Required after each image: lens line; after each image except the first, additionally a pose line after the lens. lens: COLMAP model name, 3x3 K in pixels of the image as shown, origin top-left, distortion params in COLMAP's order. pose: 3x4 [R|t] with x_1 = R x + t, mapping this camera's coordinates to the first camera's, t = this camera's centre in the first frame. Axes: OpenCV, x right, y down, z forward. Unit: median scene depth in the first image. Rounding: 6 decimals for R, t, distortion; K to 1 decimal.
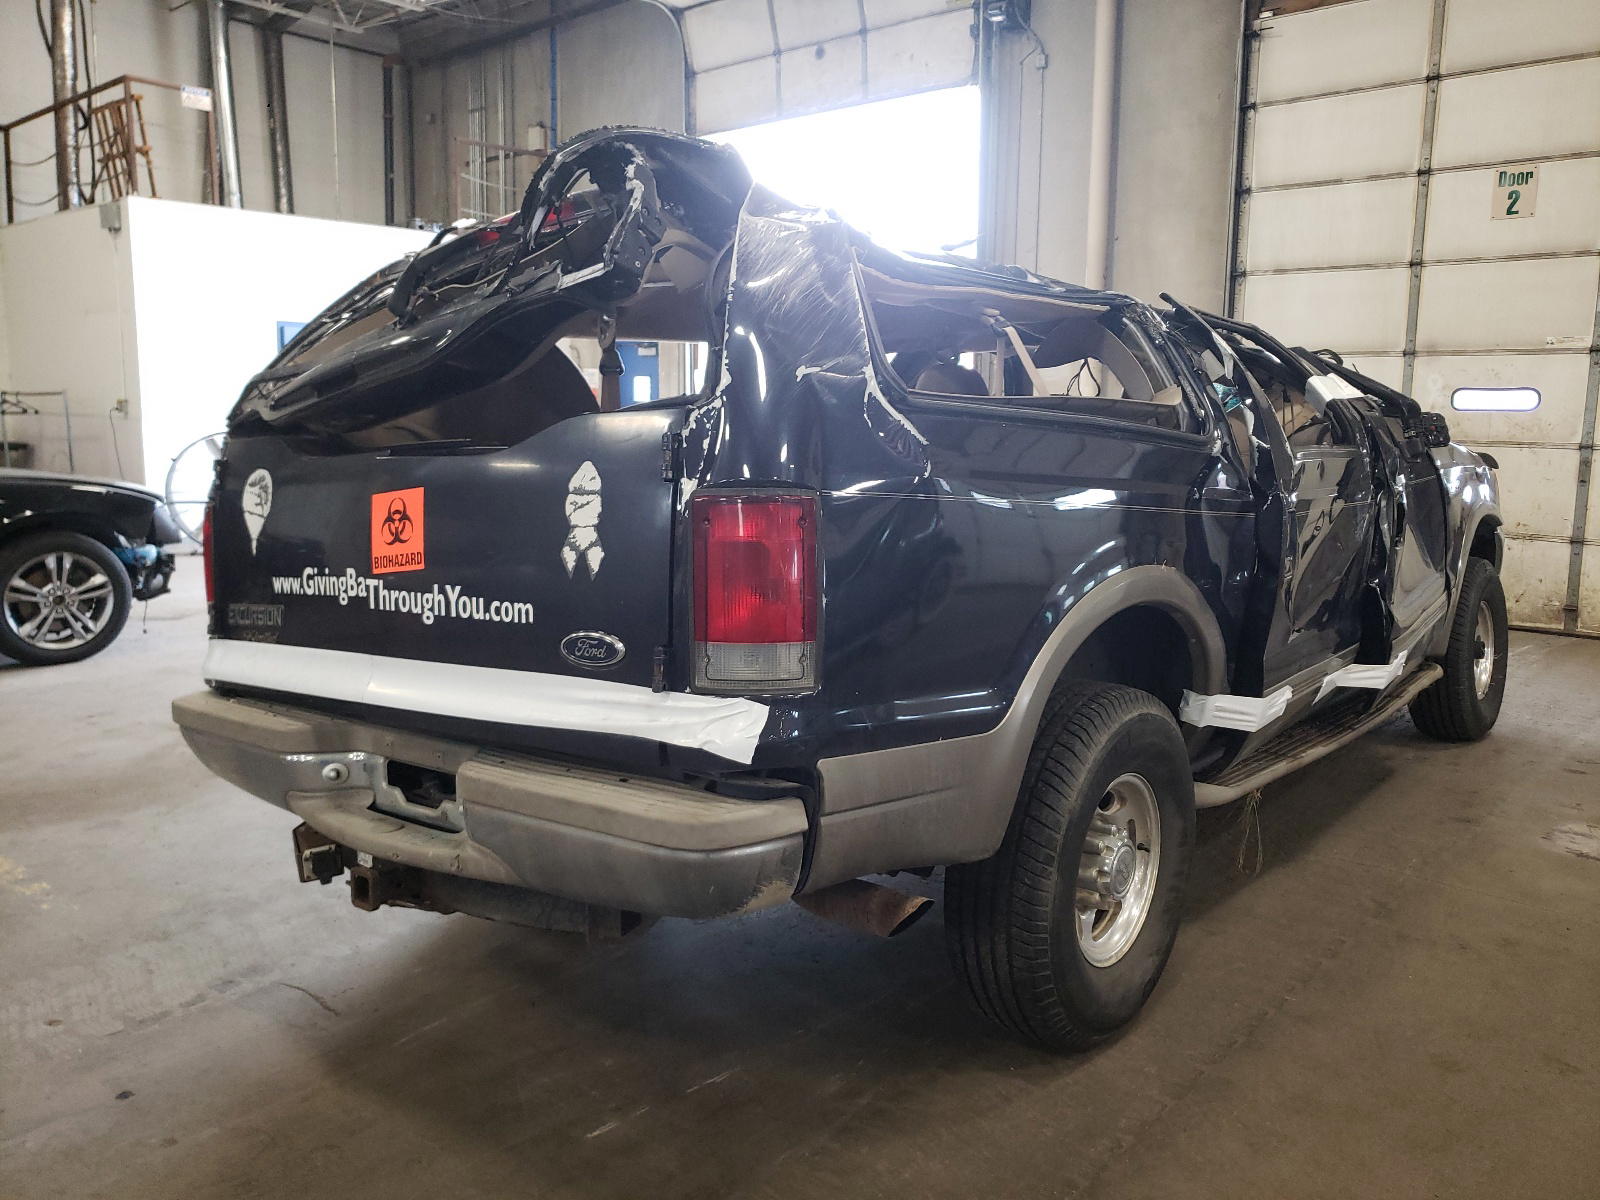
lens RADIAL K [[1269.3, 0, 811.9], [0, 1269.3, 595.4], [0, 0, 1]] dist [0.035576, -0.002769]
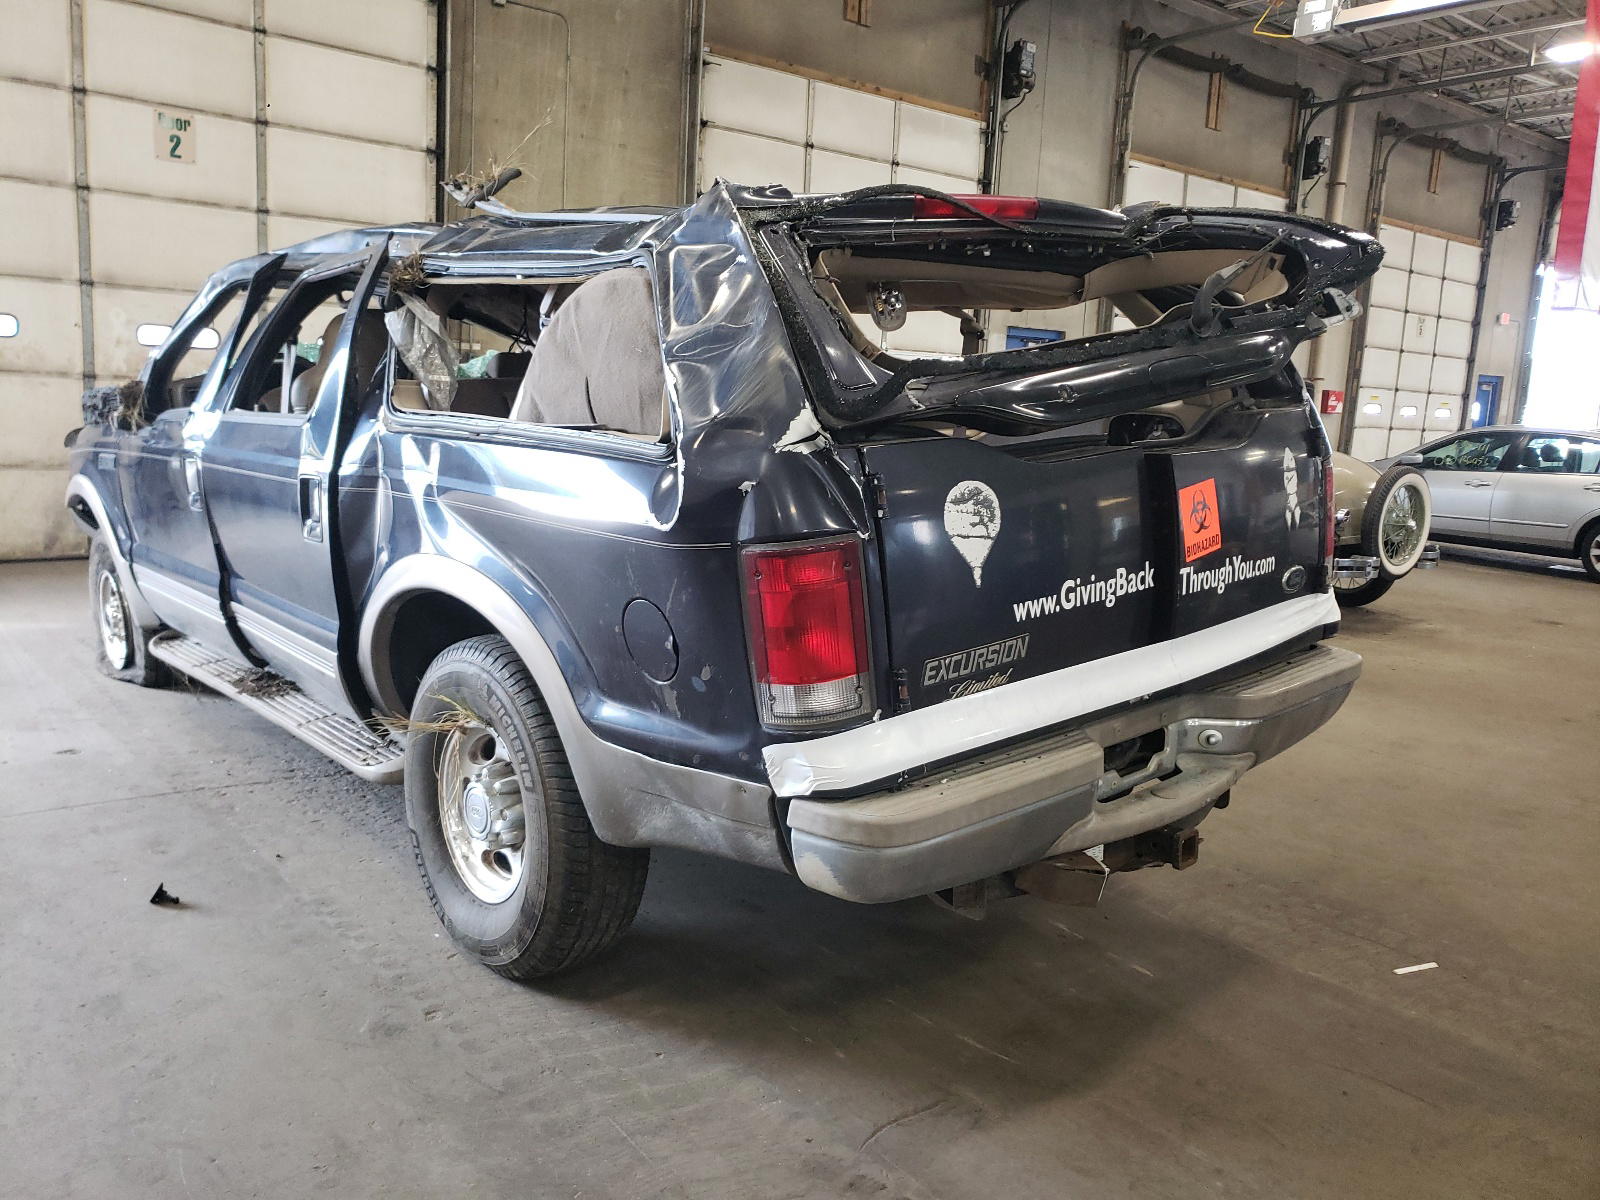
lens RADIAL K [[1269.3, 0, 811.9], [0, 1269.3, 595.4], [0, 0, 1]] dist [0.035576, -0.002769]
pose [[0.144517, -0.169081, 0.974949, -1.259627], [0.099577, 0.982776, 0.155678, -0.164867], [-0.984479, 0.074585, 0.158865, 0.990340]]
